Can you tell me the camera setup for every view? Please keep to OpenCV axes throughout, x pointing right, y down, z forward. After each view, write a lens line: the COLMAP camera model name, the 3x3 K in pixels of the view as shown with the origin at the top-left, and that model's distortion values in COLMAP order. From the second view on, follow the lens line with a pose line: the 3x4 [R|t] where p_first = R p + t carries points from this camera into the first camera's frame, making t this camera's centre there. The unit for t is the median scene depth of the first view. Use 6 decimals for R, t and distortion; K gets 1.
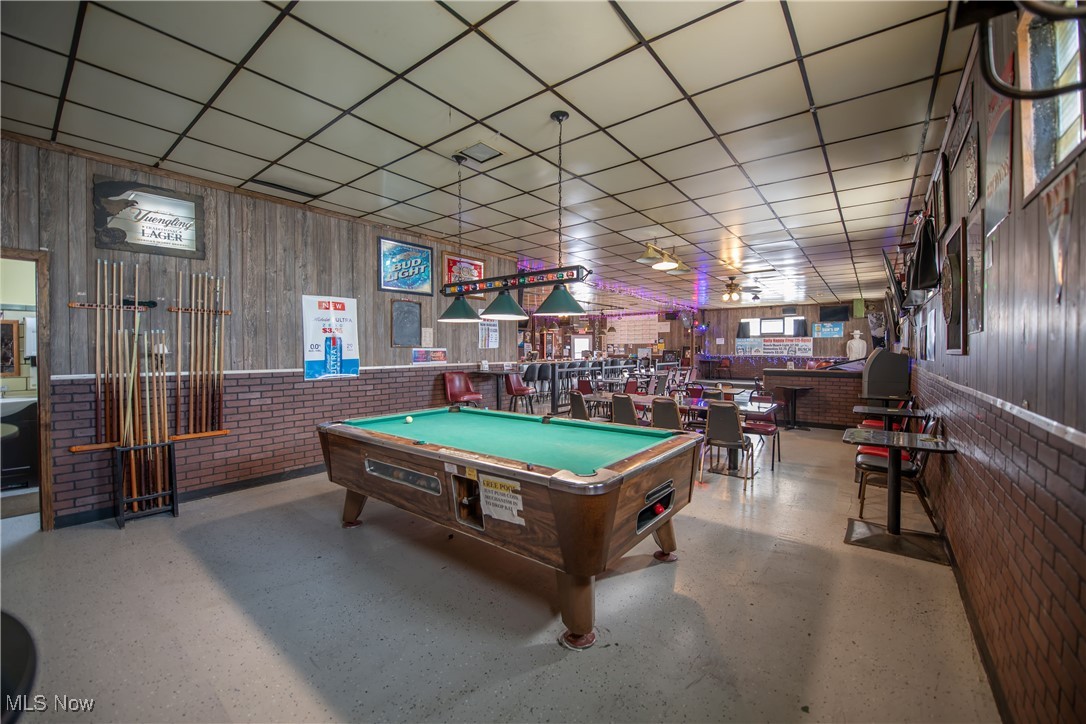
lens RADIAL K [[431.7, 0, 542.6], [0, 431.7, 359.0], [0, 0, 1]] dist [-0.016646, -0.001769]
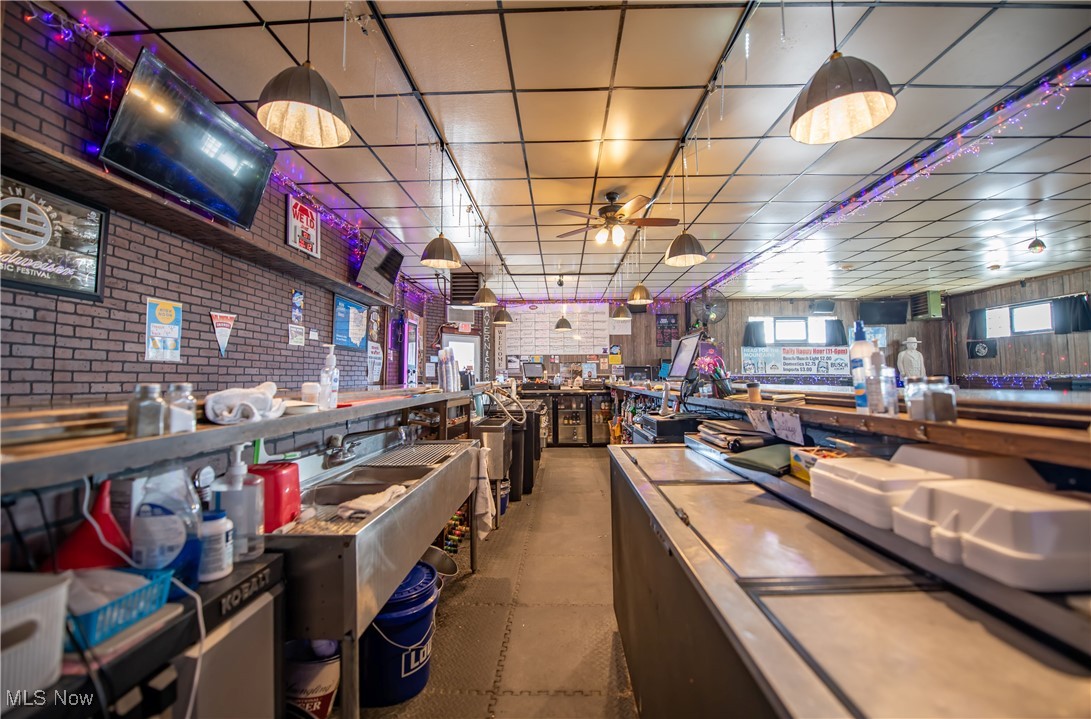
lens RADIAL K [[443.2, 0, 548.0], [0, 443.2, 358.9], [0, 0, 1]] dist [-0.020217, -0.000516]
pose [[0.801886, 0.026004, 0.596911, -0.157458], [0.013509, 0.998008, -0.061626, 0.004422], [-0.597325, 0.057481, 0.799937, 0.659196]]
